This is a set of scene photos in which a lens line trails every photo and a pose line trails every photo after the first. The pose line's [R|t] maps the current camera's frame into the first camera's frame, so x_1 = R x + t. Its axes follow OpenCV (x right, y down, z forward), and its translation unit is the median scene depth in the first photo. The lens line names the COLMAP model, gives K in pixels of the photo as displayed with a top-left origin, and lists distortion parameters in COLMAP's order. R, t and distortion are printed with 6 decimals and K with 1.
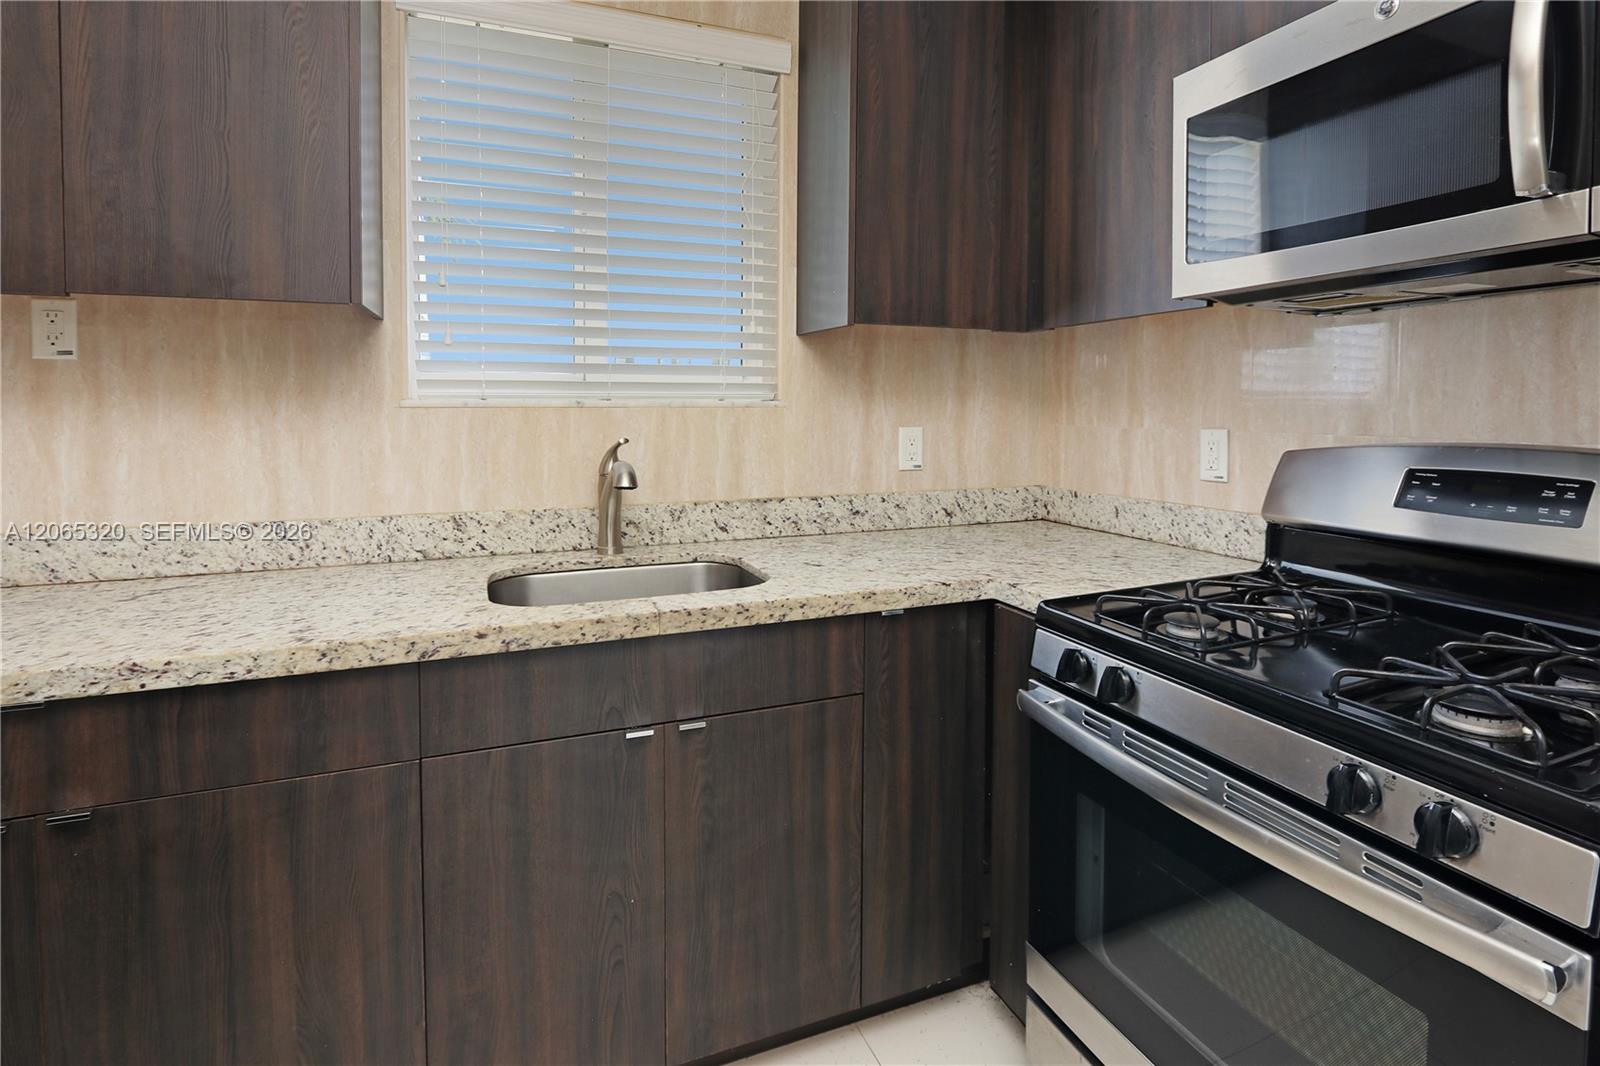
lens RADIAL K [[791.5, 0, 797.8], [0, 791.5, 424.9], [0, 0, 1]] dist [-0.004238, 0.000144]
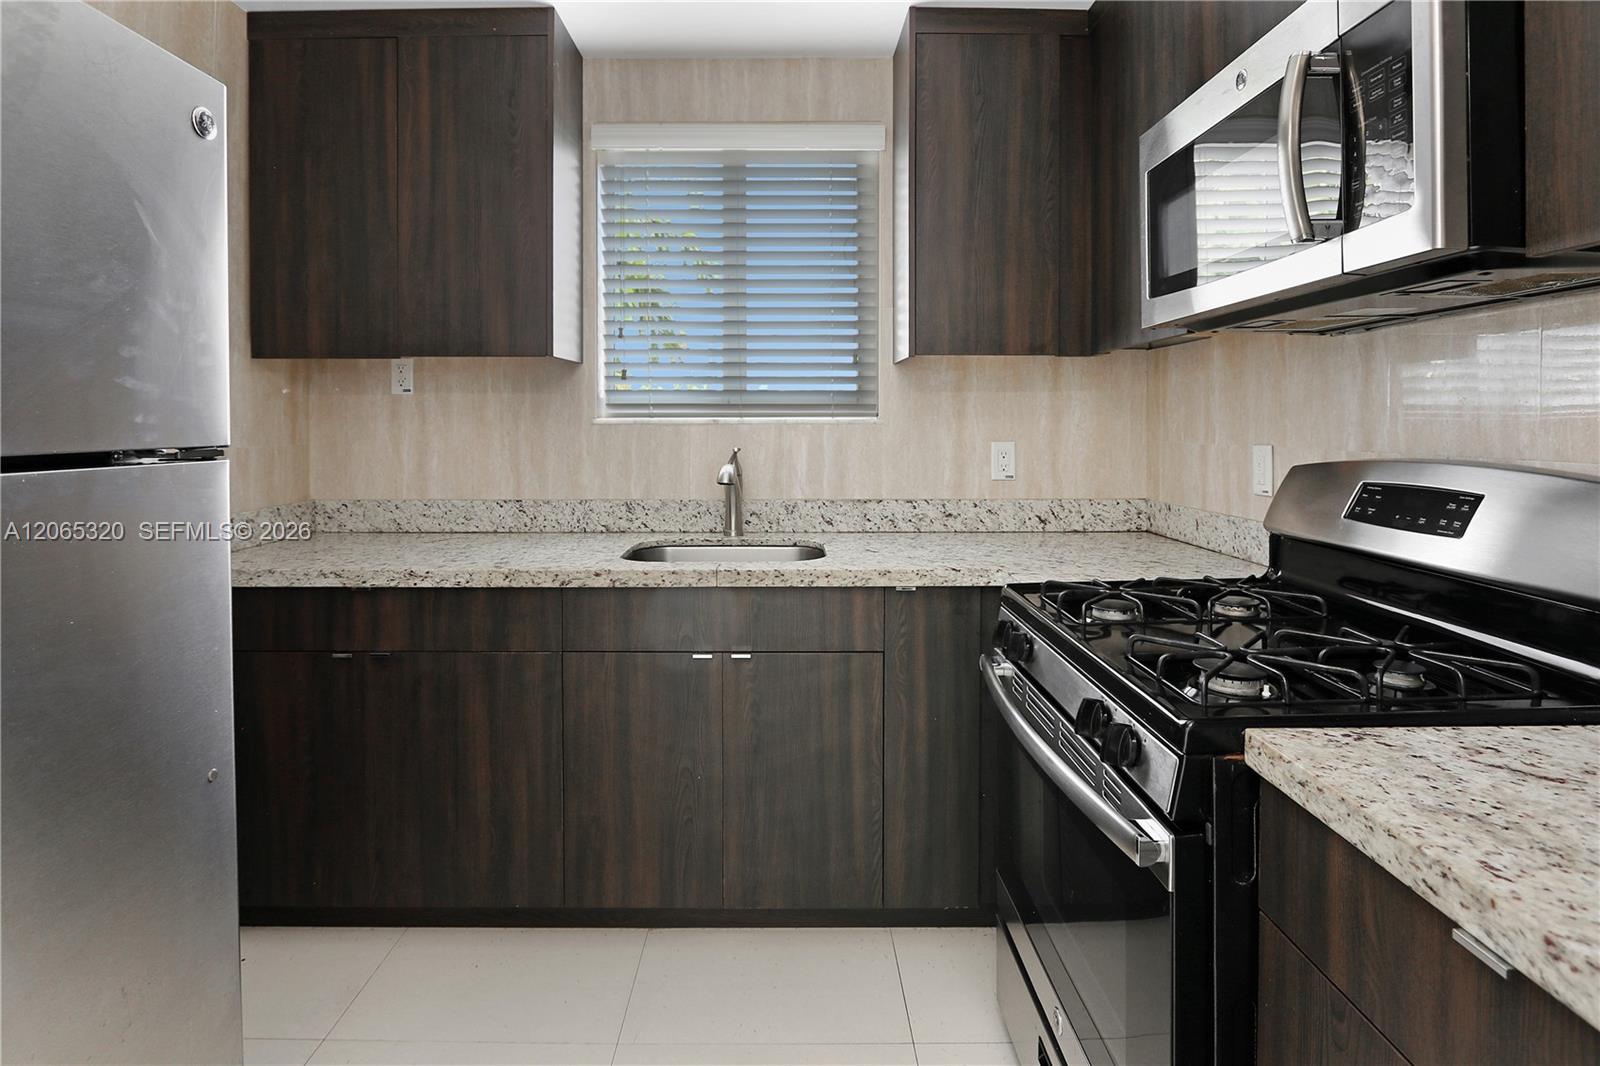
lens RADIAL K [[791.5, 0, 797.8], [0, 791.5, 424.9], [0, 0, 1]] dist [-0.004238, 0.000144]
pose [[0.932317, 0.000187, -0.361643, 0.398744], [-0.008080, 0.999761, -0.020313, 0.005979], [0.361553, 0.021860, 0.932095, -0.221191]]
